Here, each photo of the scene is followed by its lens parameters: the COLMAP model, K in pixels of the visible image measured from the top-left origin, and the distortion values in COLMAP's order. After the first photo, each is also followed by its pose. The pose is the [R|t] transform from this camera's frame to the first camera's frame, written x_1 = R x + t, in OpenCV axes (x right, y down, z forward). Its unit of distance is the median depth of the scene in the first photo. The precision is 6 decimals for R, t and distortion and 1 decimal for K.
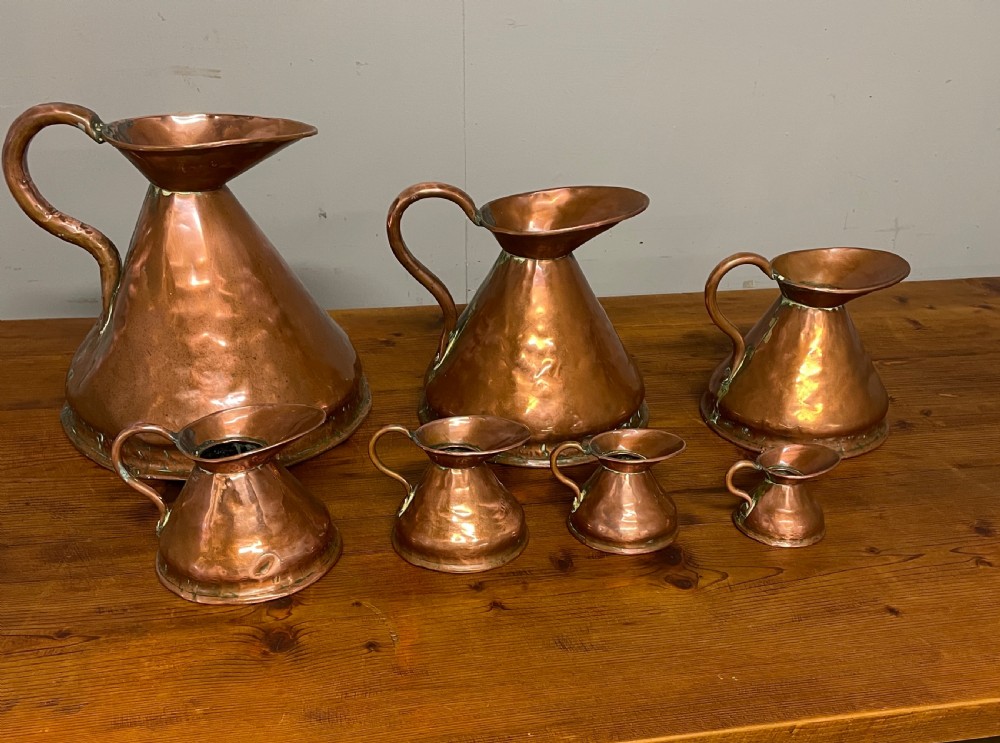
lens RADIAL K [[1013.1, 0, 498.0], [0, 1013.1, 494.2], [0, 0, 1]] dist [0.076127, 0.000000]
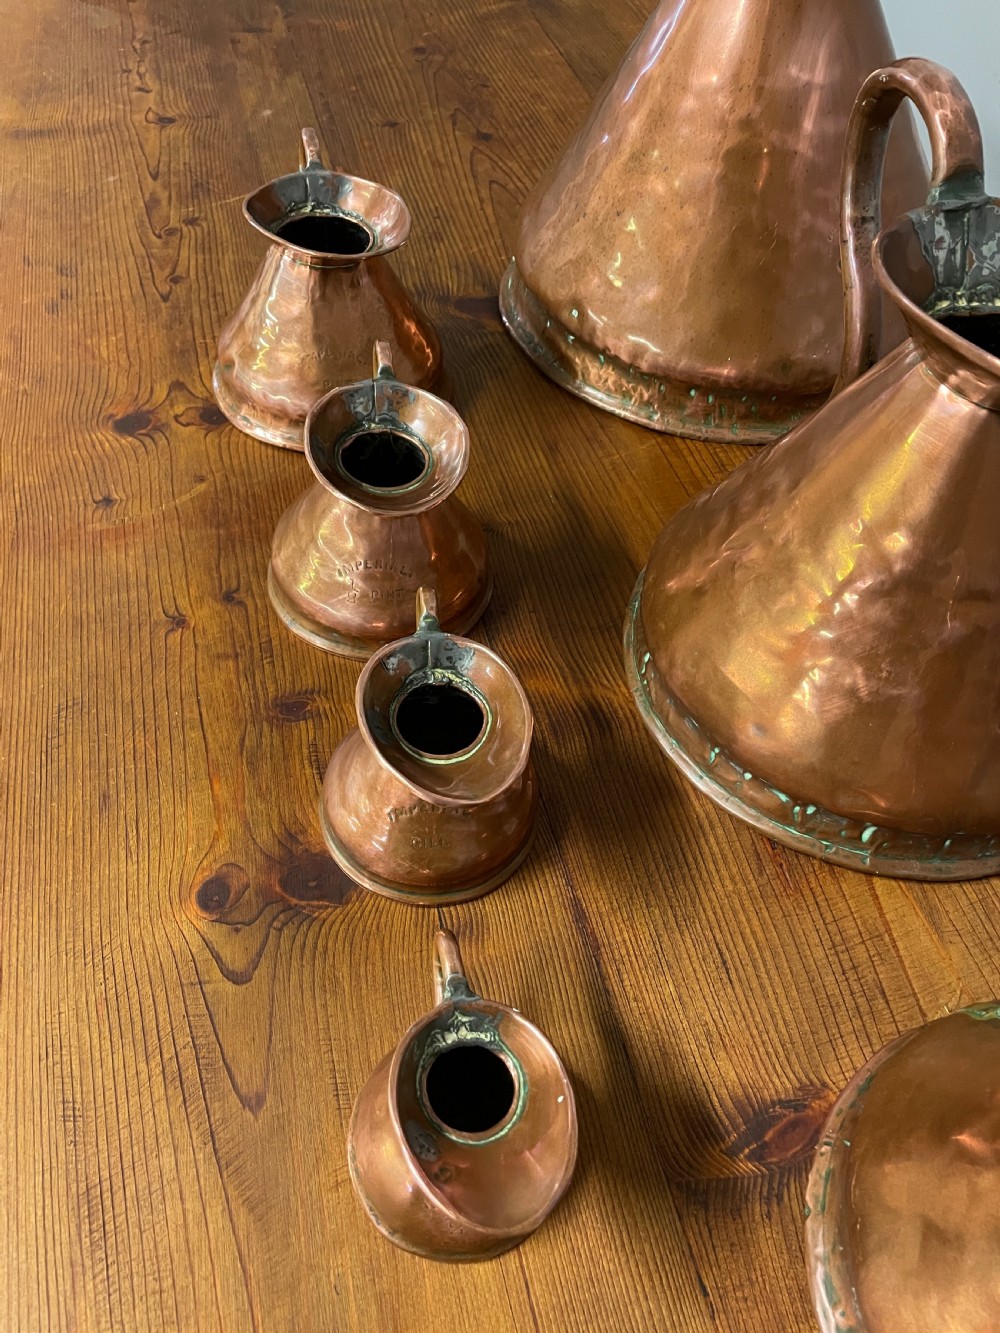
lens RADIAL K [[1021.7, 0, 507.2], [0, 1021.7, 672.9], [0, 0, 1]] dist [0.059830, -0.060901]
pose [[0.085306, 0.763808, -0.639781, 0.438592], [-0.567539, 0.565018, 0.598878, -0.364676], [0.818915, 0.312012, 0.481690, 0.838396]]
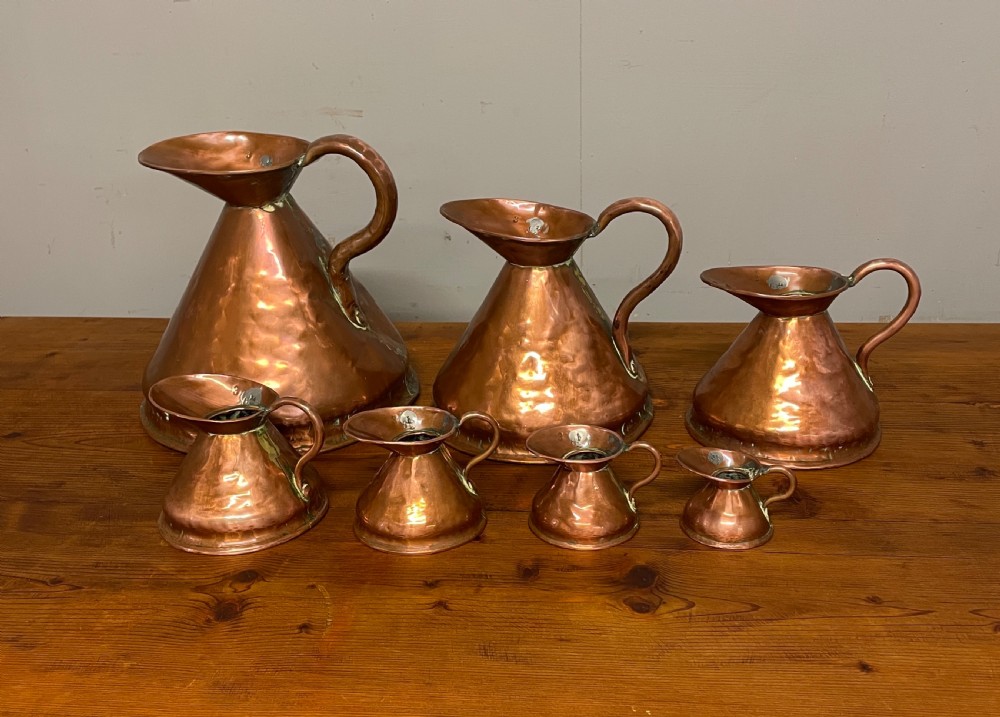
lens RADIAL K [[990.9, 0, 495.5], [0, 990.9, 403.8], [0, 0, 1]] dist [0.067146, 0.000000]
pose [[0.959169, 0.068300, -0.274463, 0.293214], [-0.101266, 0.989003, -0.107785, 0.014323], [0.264083, 0.131178, 0.955538, 0.056685]]
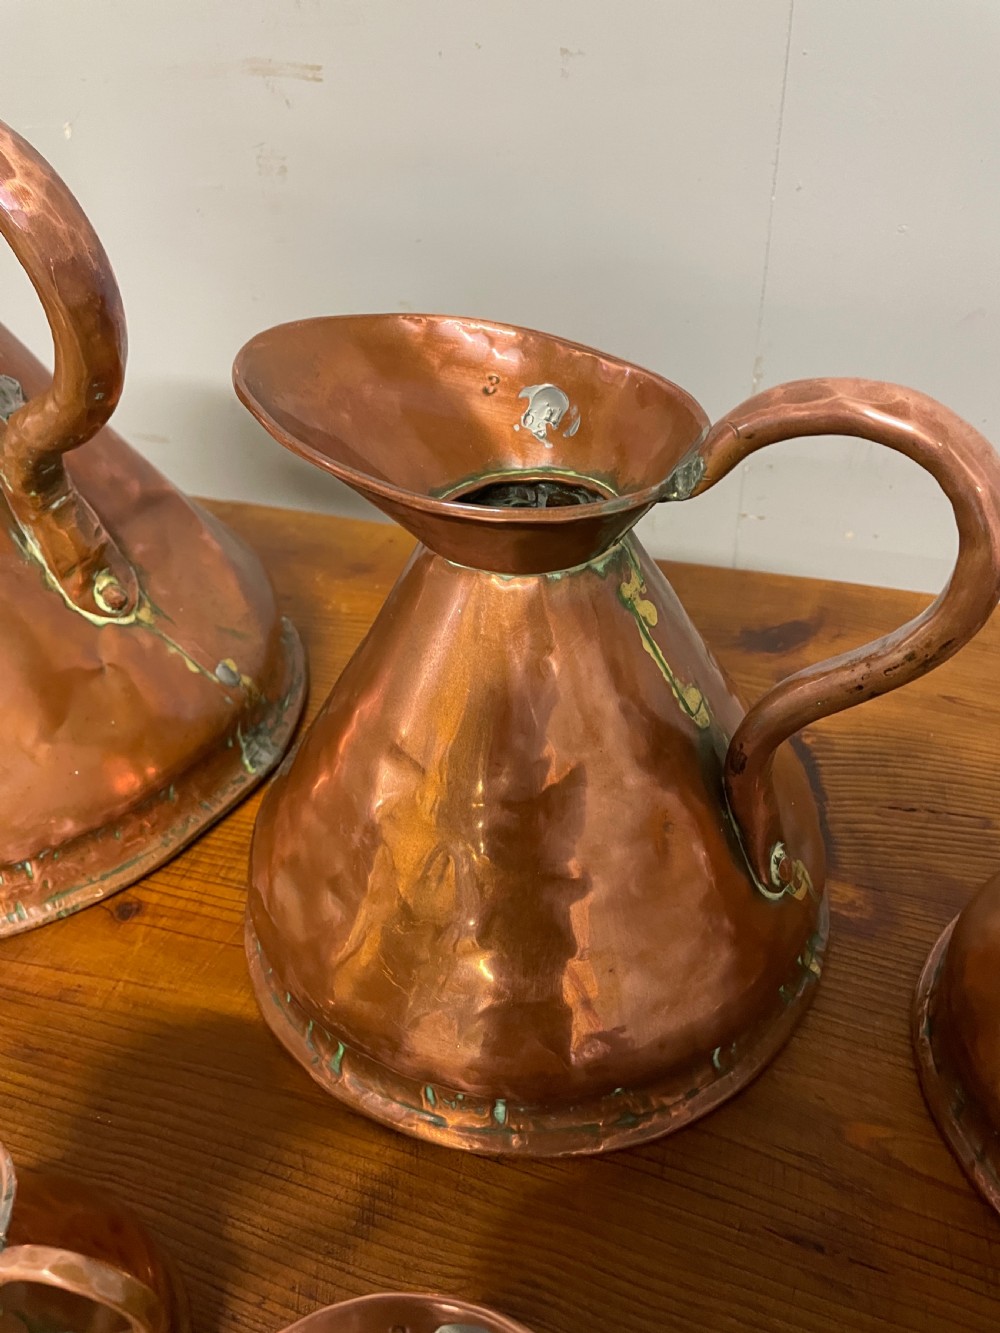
lens RADIAL K [[1021.0, 0, 505.3], [0, 1021.0, 651.8], [0, 0, 1]] dist [0.074223, -0.107728]
pose [[0.876440, 0.235804, -0.419820, 0.173622], [-0.207096, 0.971720, 0.113450, -0.300719], [0.434700, -0.012489, 0.900489, 0.850831]]
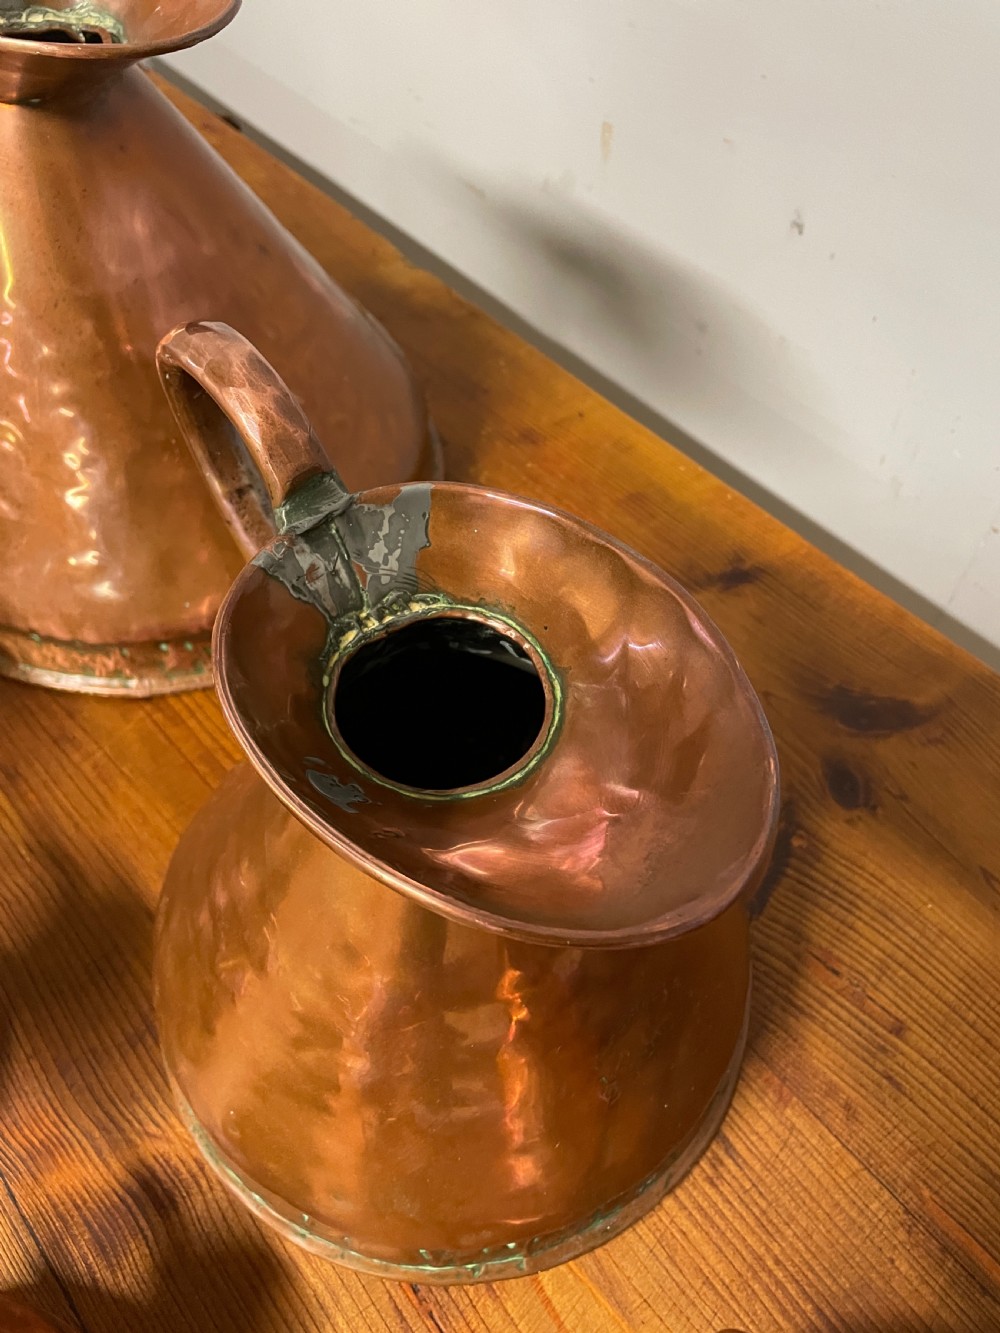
lens RADIAL K [[1021.0, 0, 497.3], [0, 1021.0, 666.8], [0, 0, 1]] dist [0.074223, -0.107728]
pose [[0.508183, 0.675080, -0.534805, 0.241031], [-0.472653, 0.737703, 0.482072, -0.484823], [0.719965, 0.007796, 0.693967, 0.971168]]
